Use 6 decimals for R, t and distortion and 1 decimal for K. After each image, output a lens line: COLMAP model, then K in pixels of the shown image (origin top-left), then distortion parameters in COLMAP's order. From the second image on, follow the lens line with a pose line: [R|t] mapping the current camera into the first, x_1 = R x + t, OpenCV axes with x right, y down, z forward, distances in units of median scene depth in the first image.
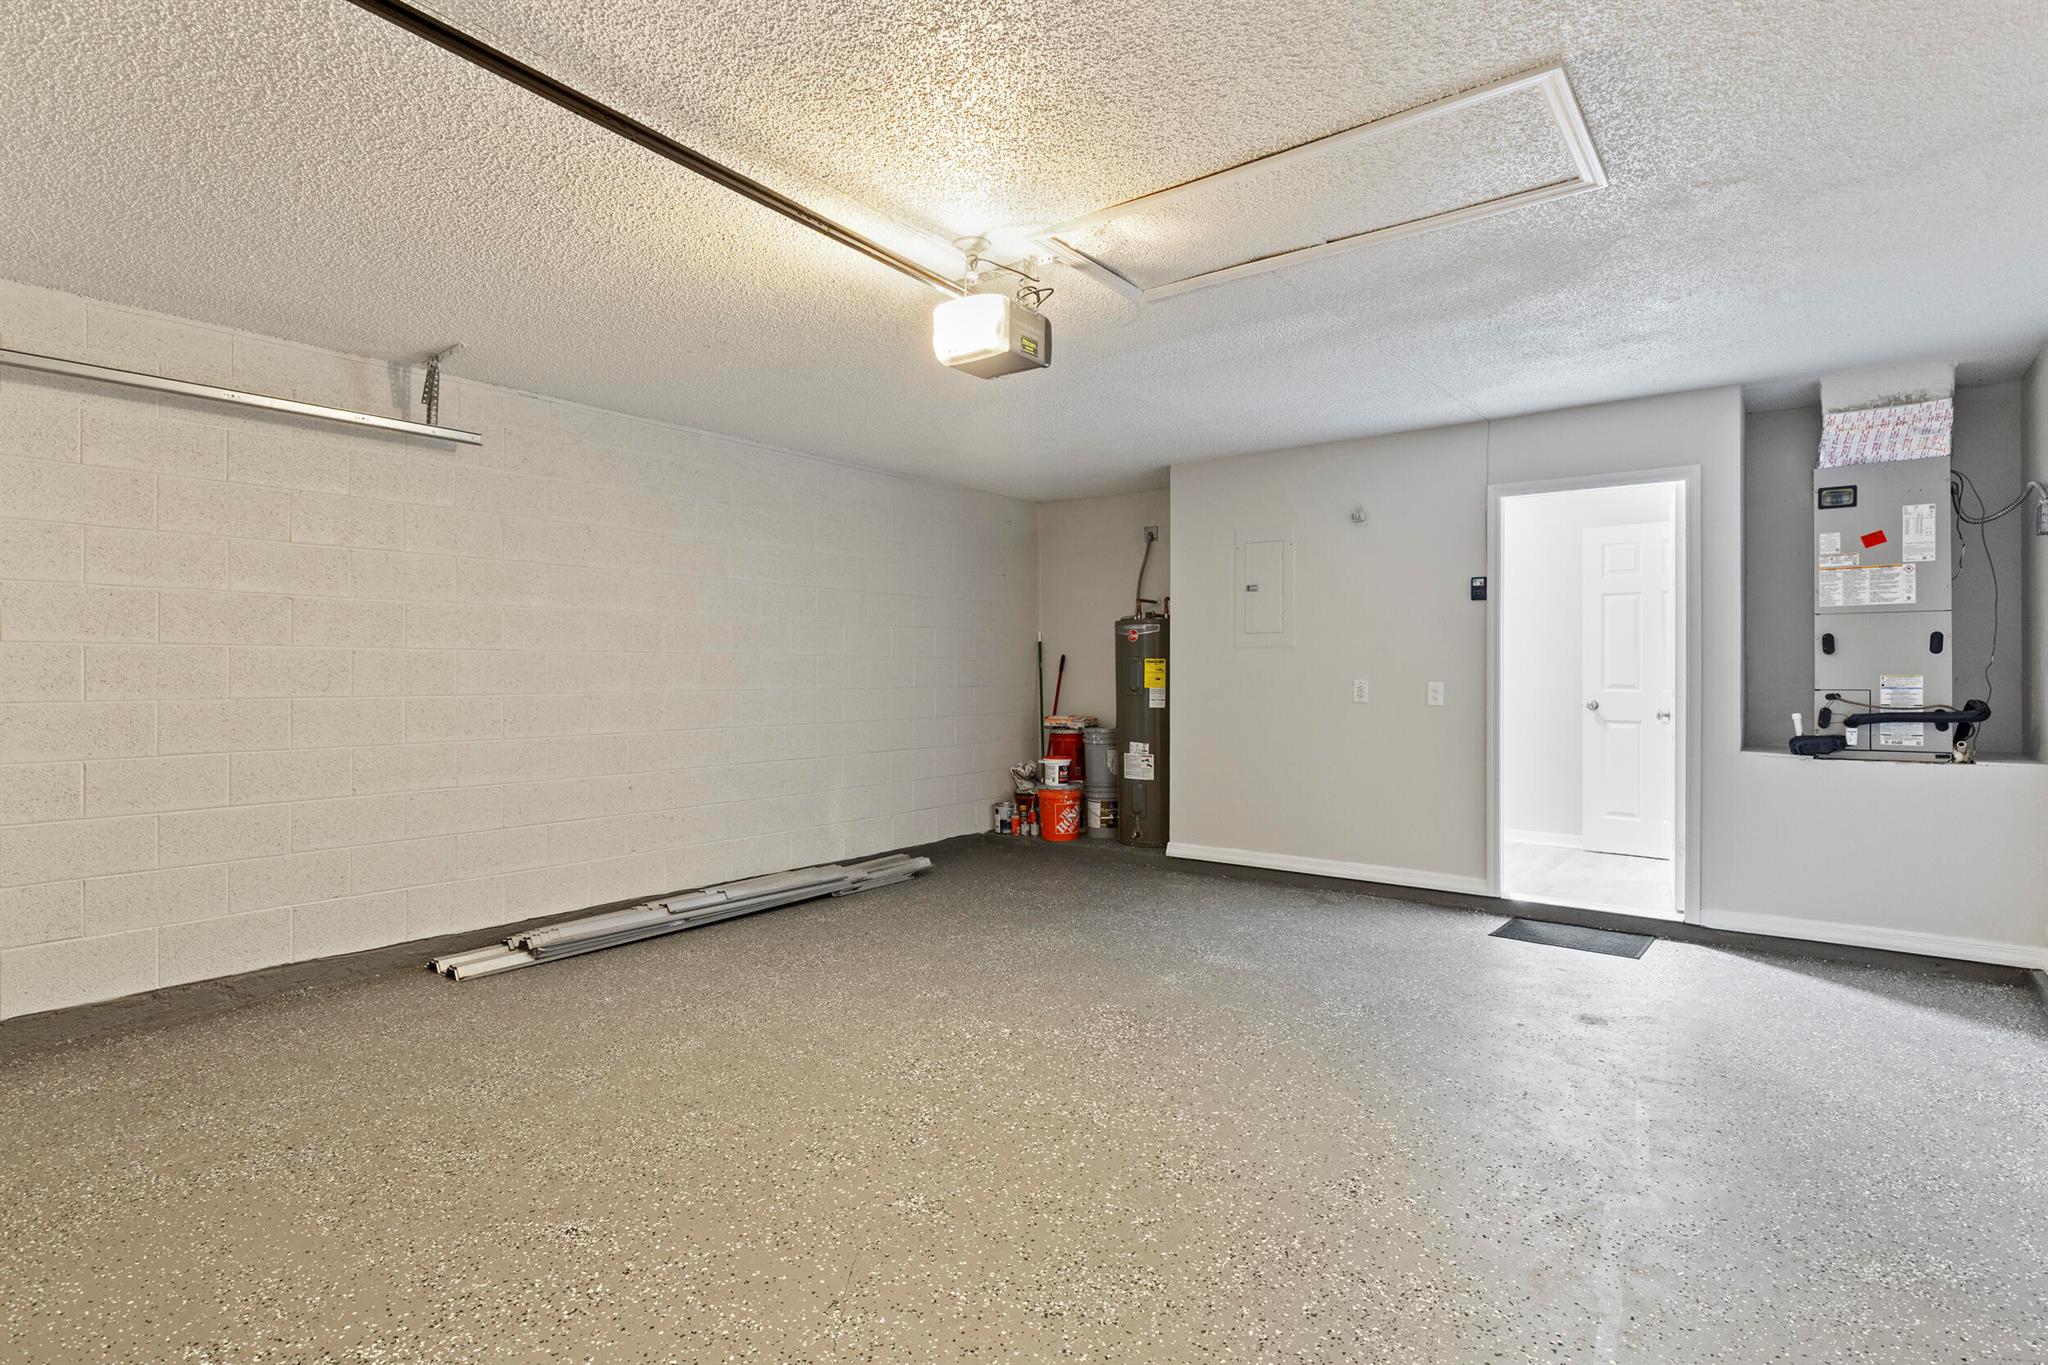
lens RADIAL K [[1031.0, 0, 1033.8], [0, 1031.0, 663.0], [0, 0, 1]] dist [-0.000078, -0.000162]
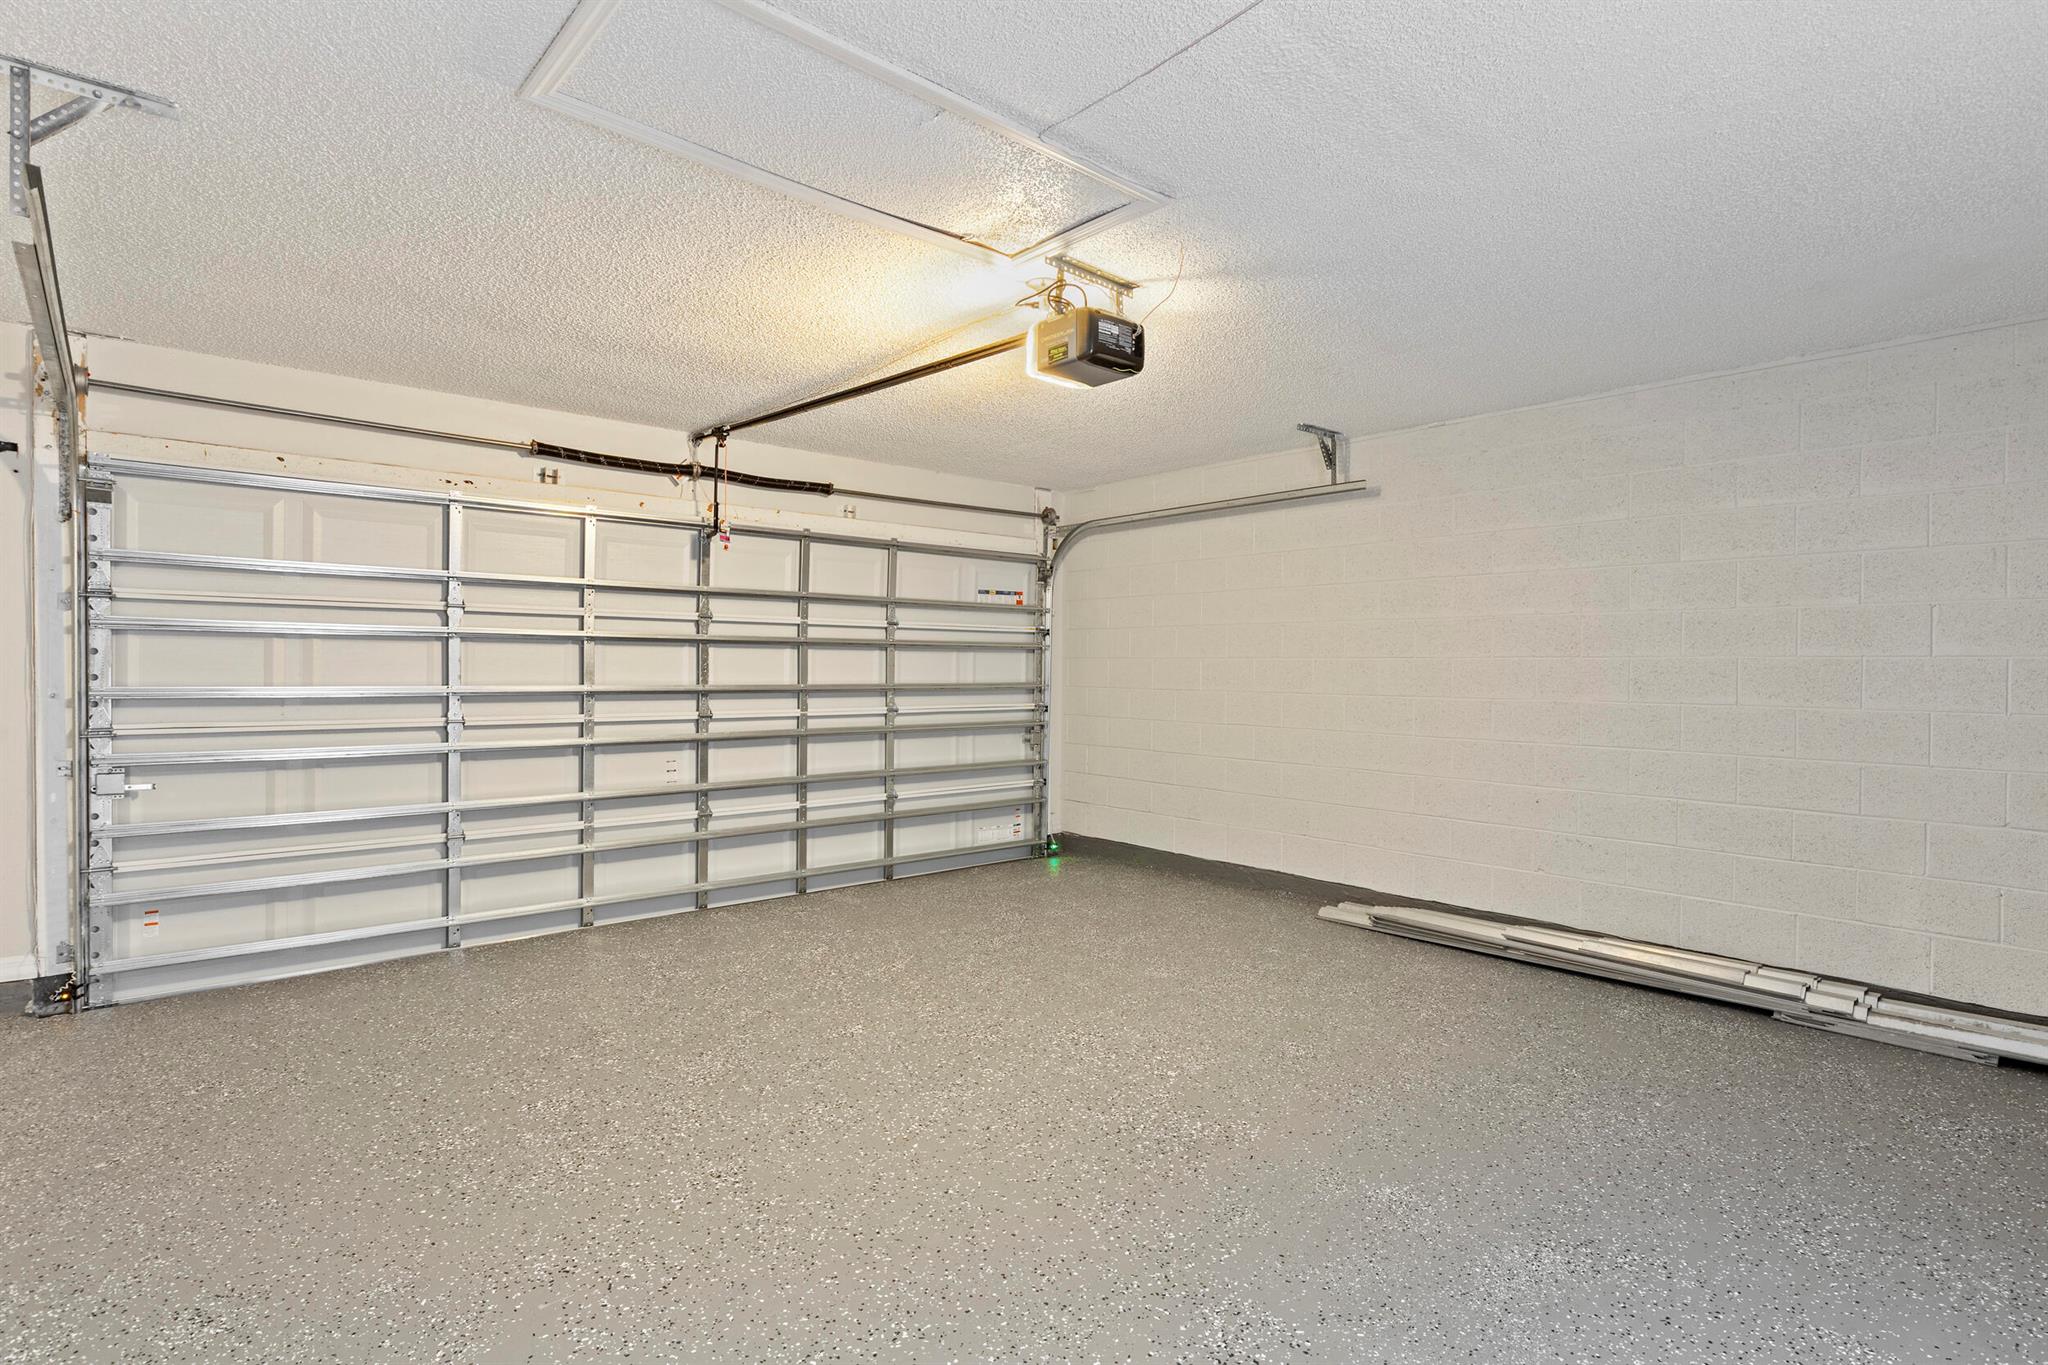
lens RADIAL K [[1031.0, 0, 1033.8], [0, 1031.0, 663.0], [0, 0, 1]] dist [-0.000078, -0.000162]
pose [[-0.204665, -0.005336, -0.978818, 0.719894], [0.000514, 0.999984, -0.005559, 0.000057], [0.978832, -0.001641, -0.204659, 0.865346]]
